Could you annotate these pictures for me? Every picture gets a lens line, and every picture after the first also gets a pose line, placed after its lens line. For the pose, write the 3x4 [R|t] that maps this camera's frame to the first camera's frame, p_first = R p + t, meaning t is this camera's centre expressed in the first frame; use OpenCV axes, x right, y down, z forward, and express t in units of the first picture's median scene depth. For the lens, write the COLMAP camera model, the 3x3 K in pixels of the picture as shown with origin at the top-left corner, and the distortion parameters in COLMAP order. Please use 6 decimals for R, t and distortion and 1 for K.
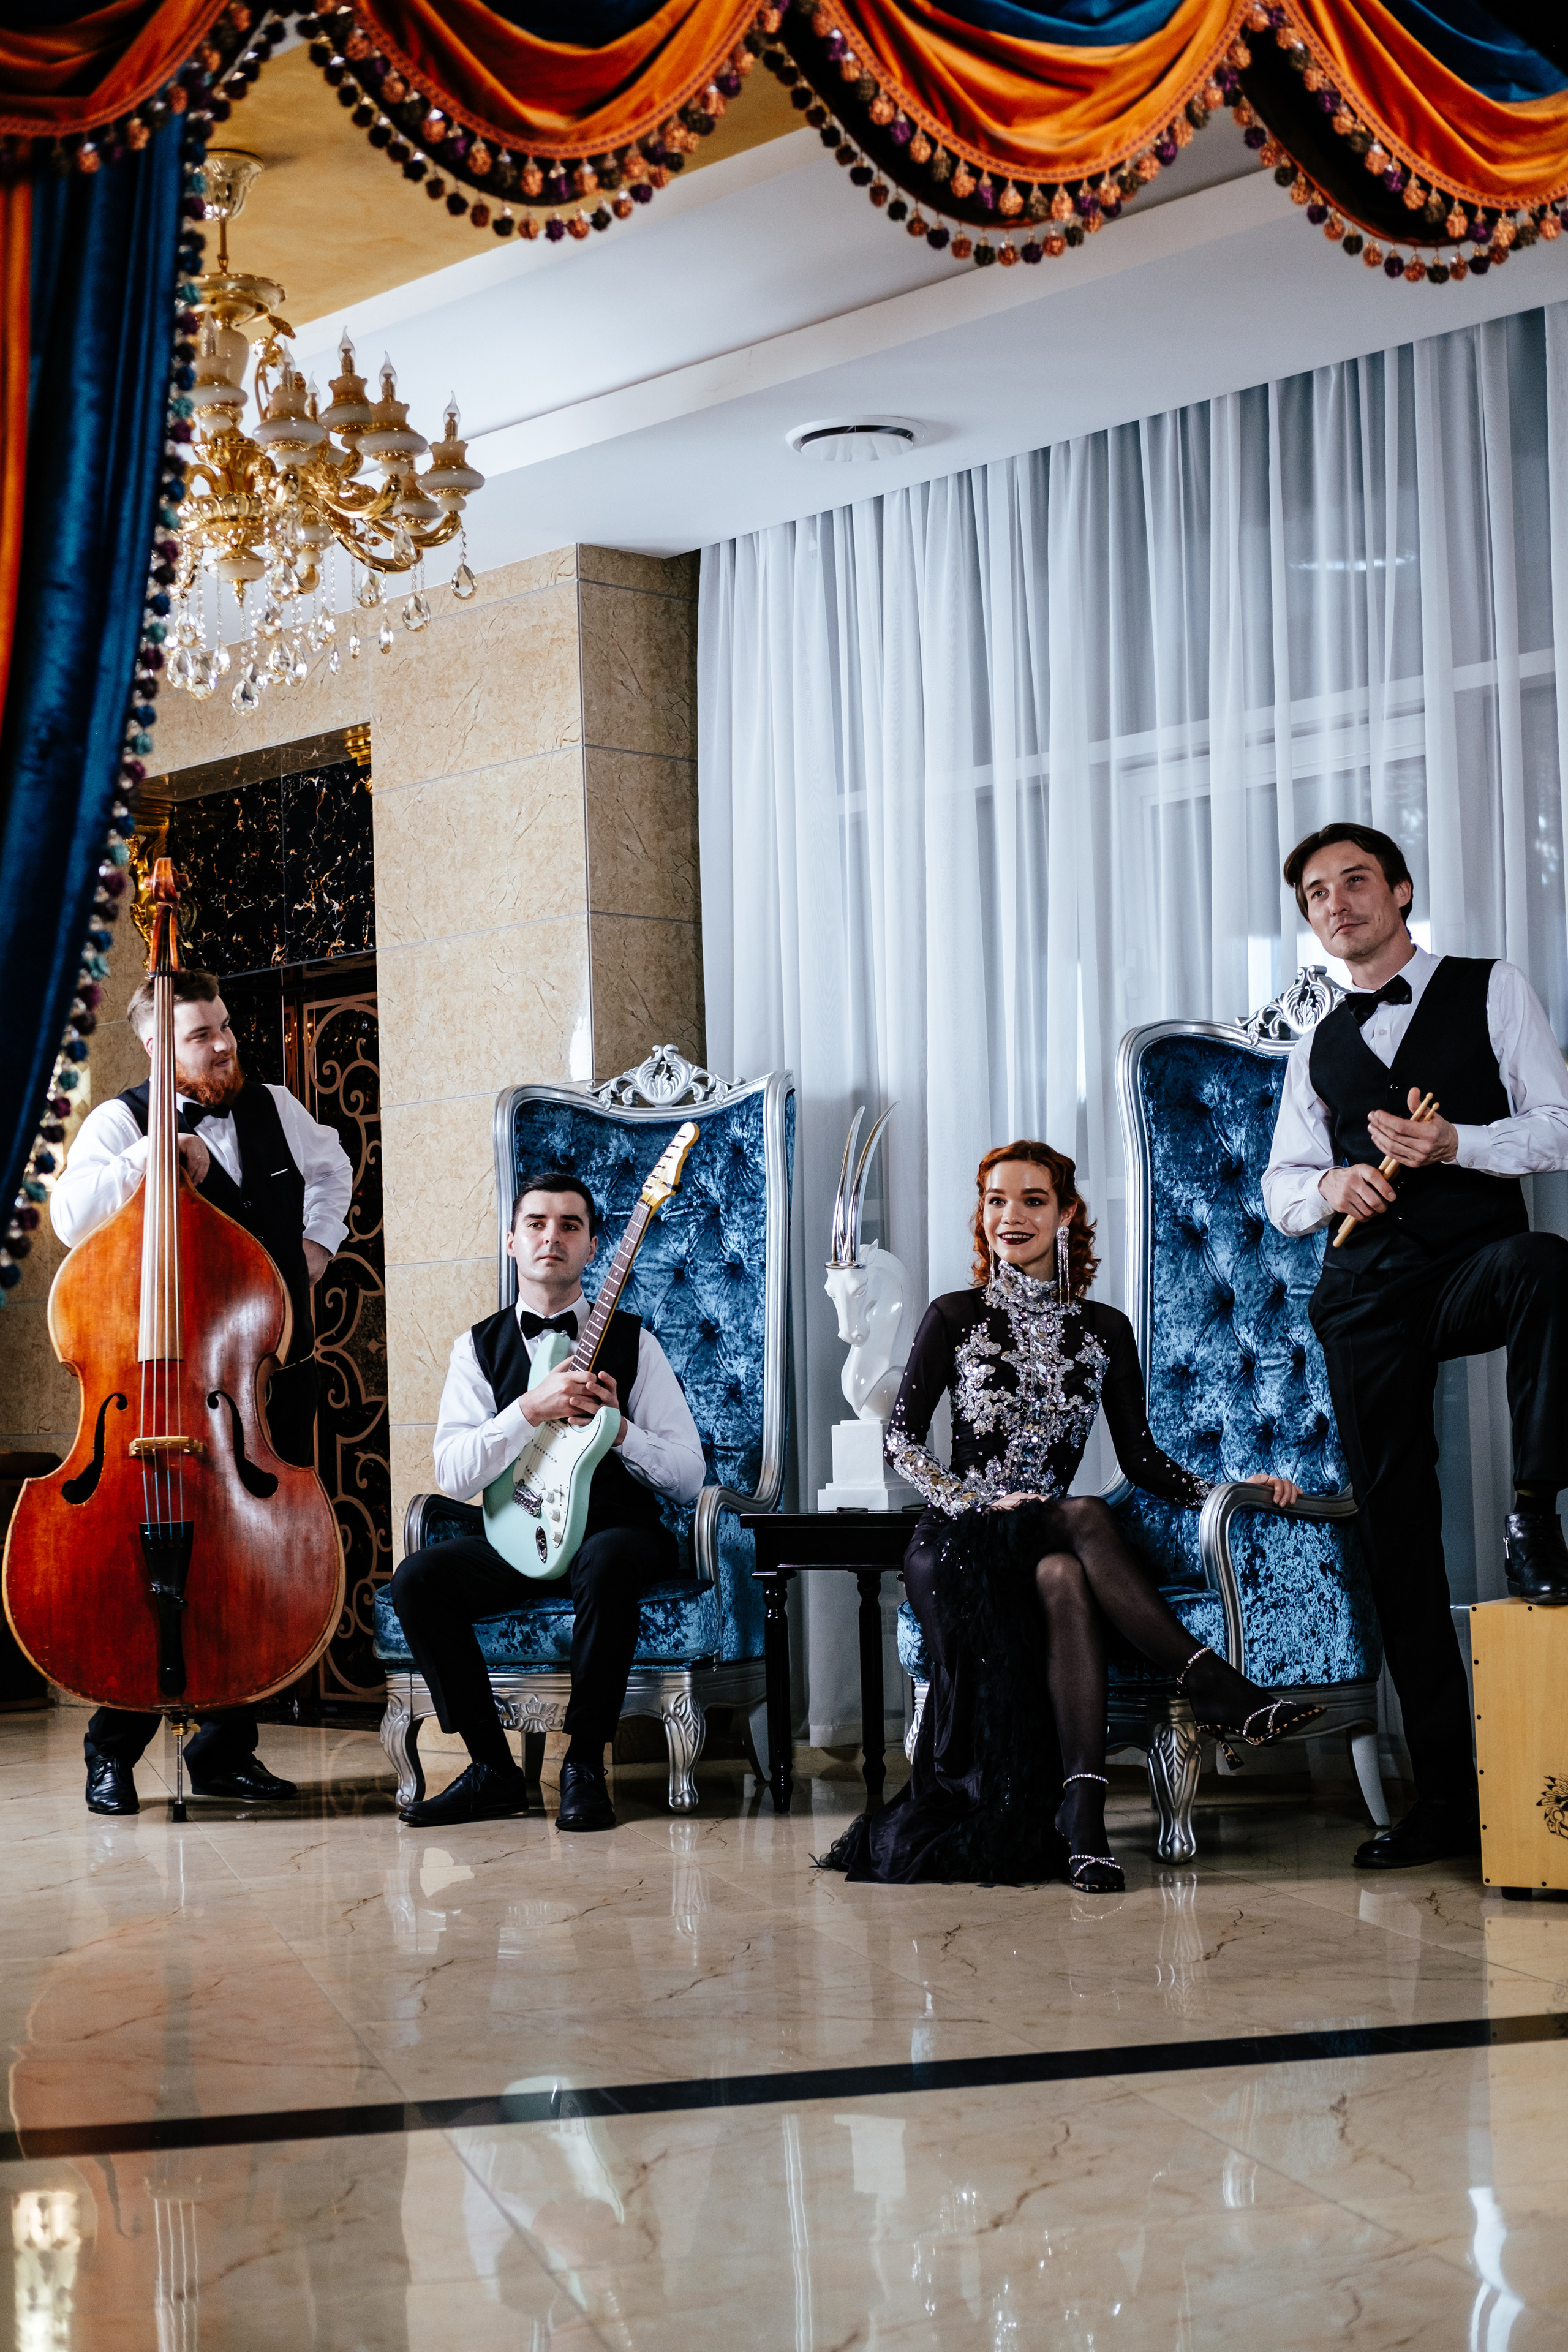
lens RADIAL K [[3679.9, 0, 607.8], [0, 3679.9, 1314.0], [0, 0, 1]] dist [0.020913, 0.000000]
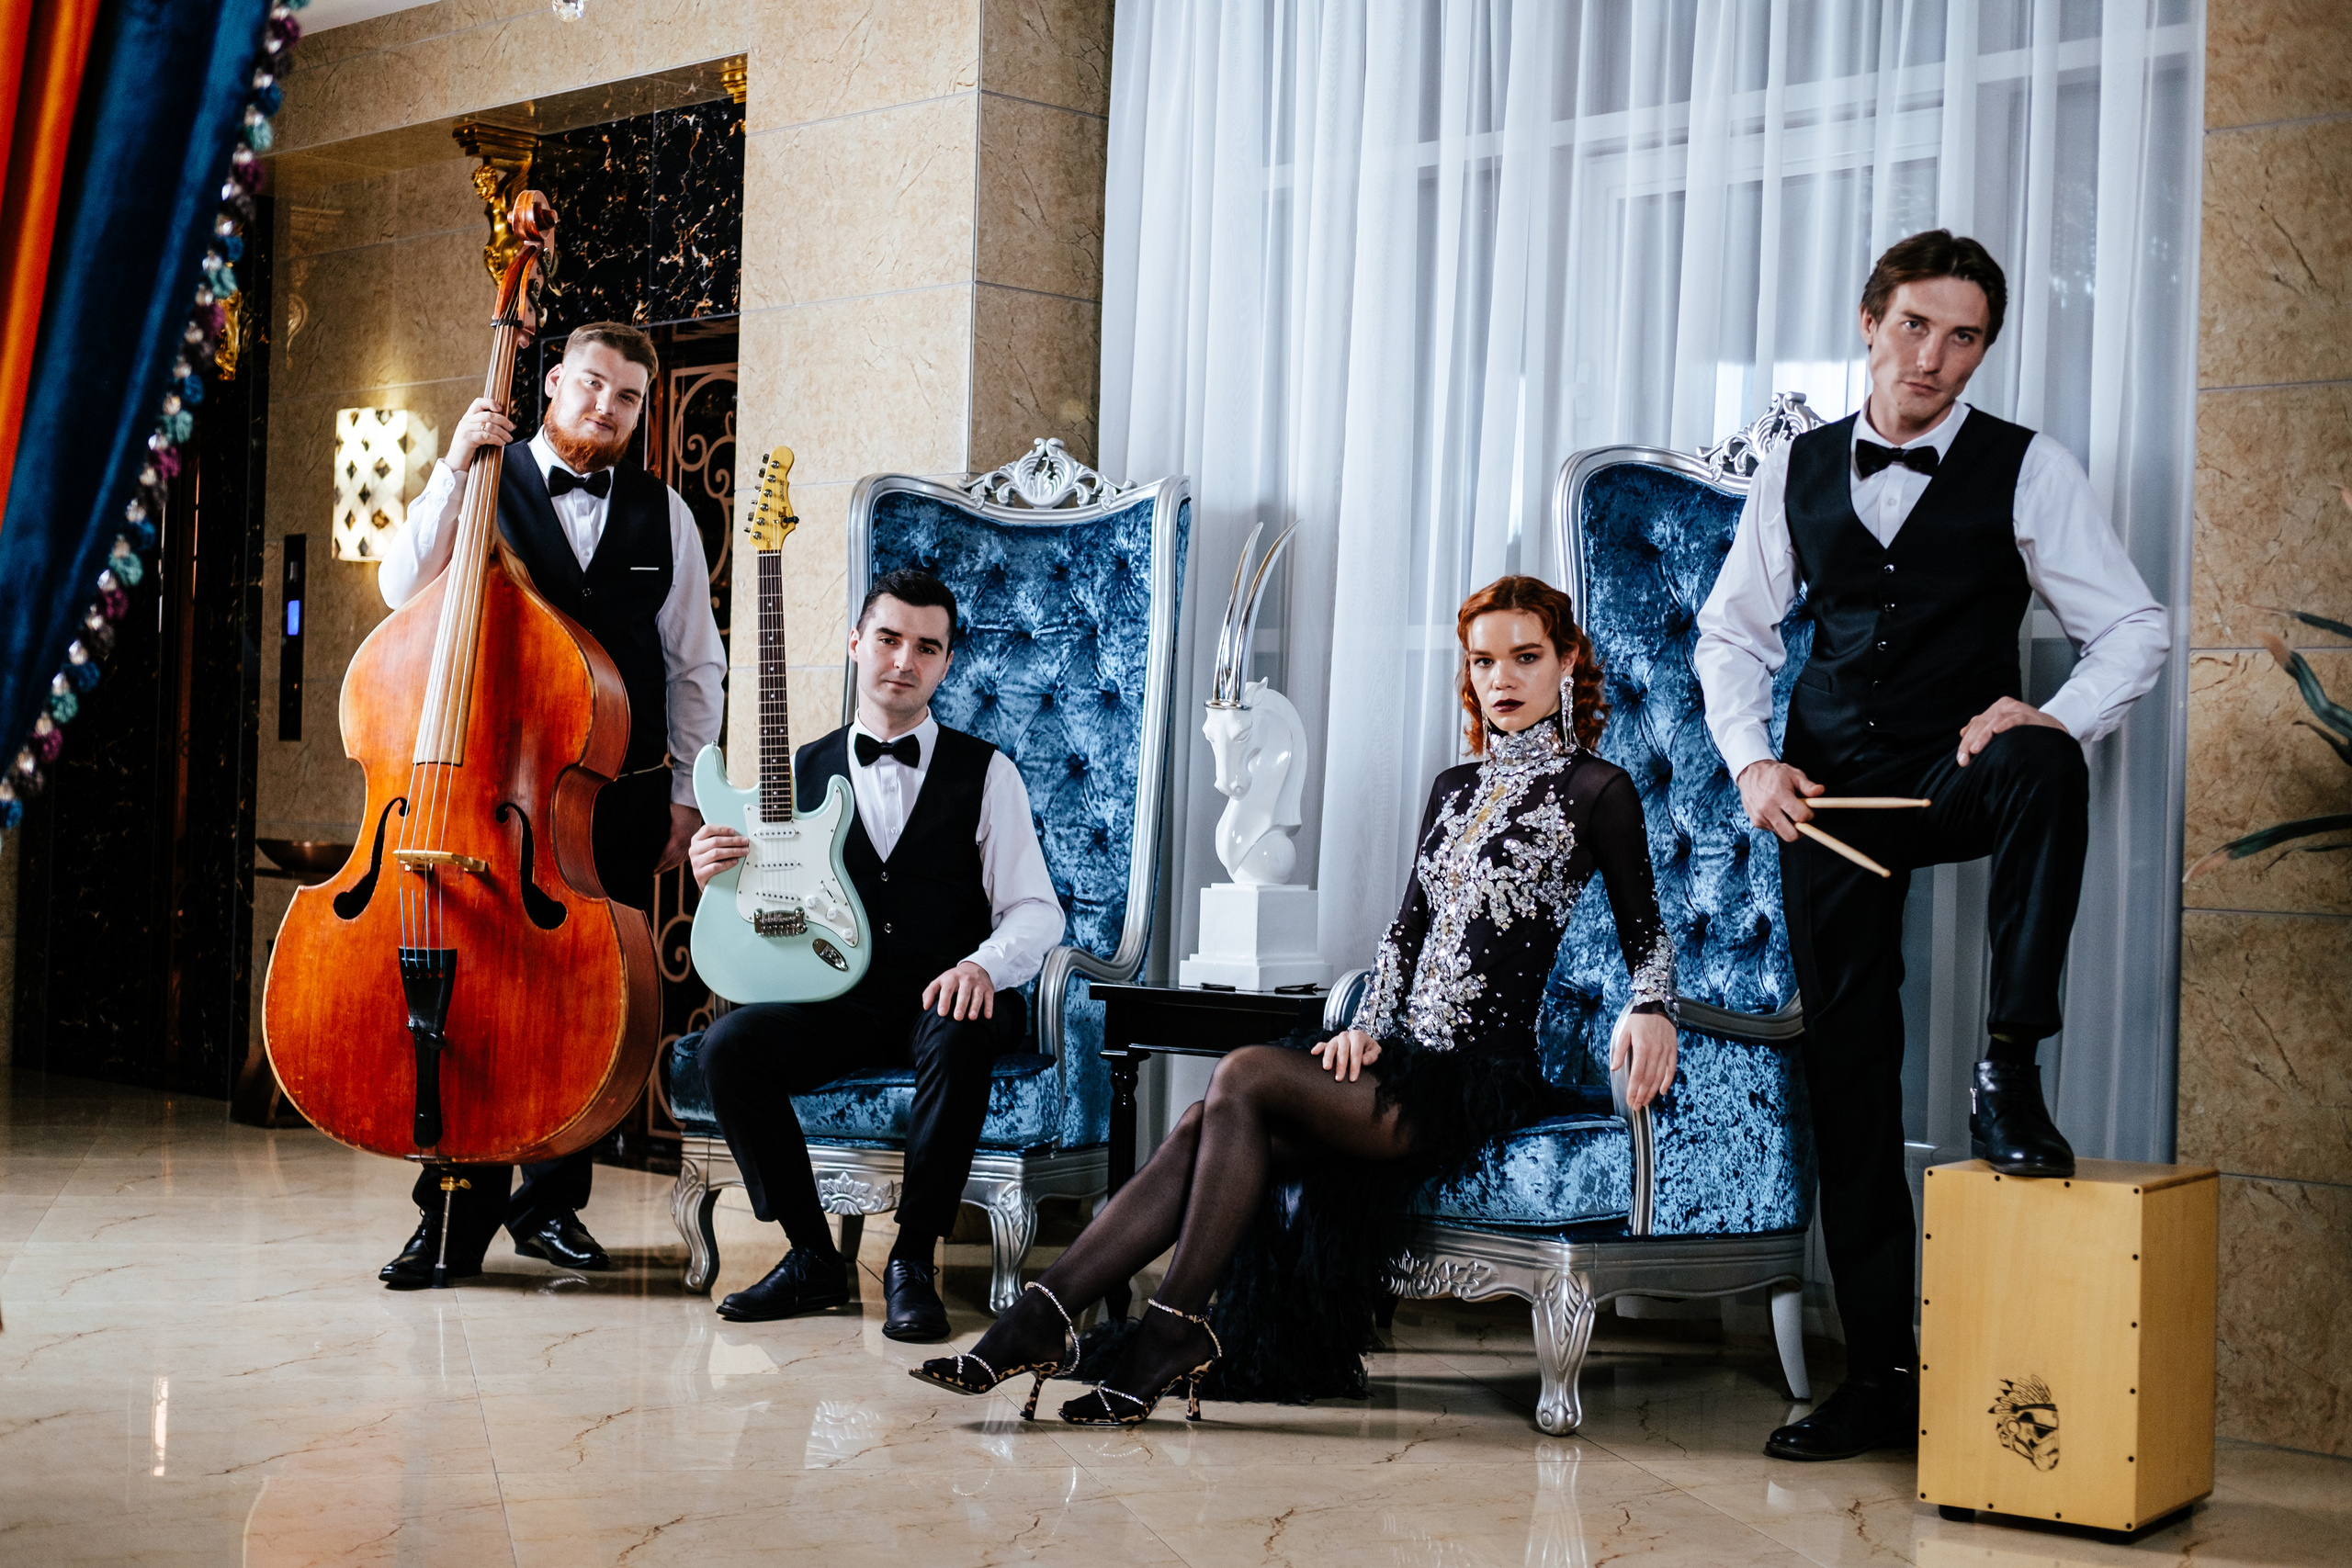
lens RADIAL K [[3679.5, 0, 1049.8], [0, 3679.5, 844.9], [0, 0, 1]] dist [0.020913, 0.000000]
pose [[0.998013, 0.063013, 0.000094, 0.022568], [-0.062975, 0.997359, 0.036170, -0.008302], [0.002185, -0.036104, 0.999346, 0.121001]]
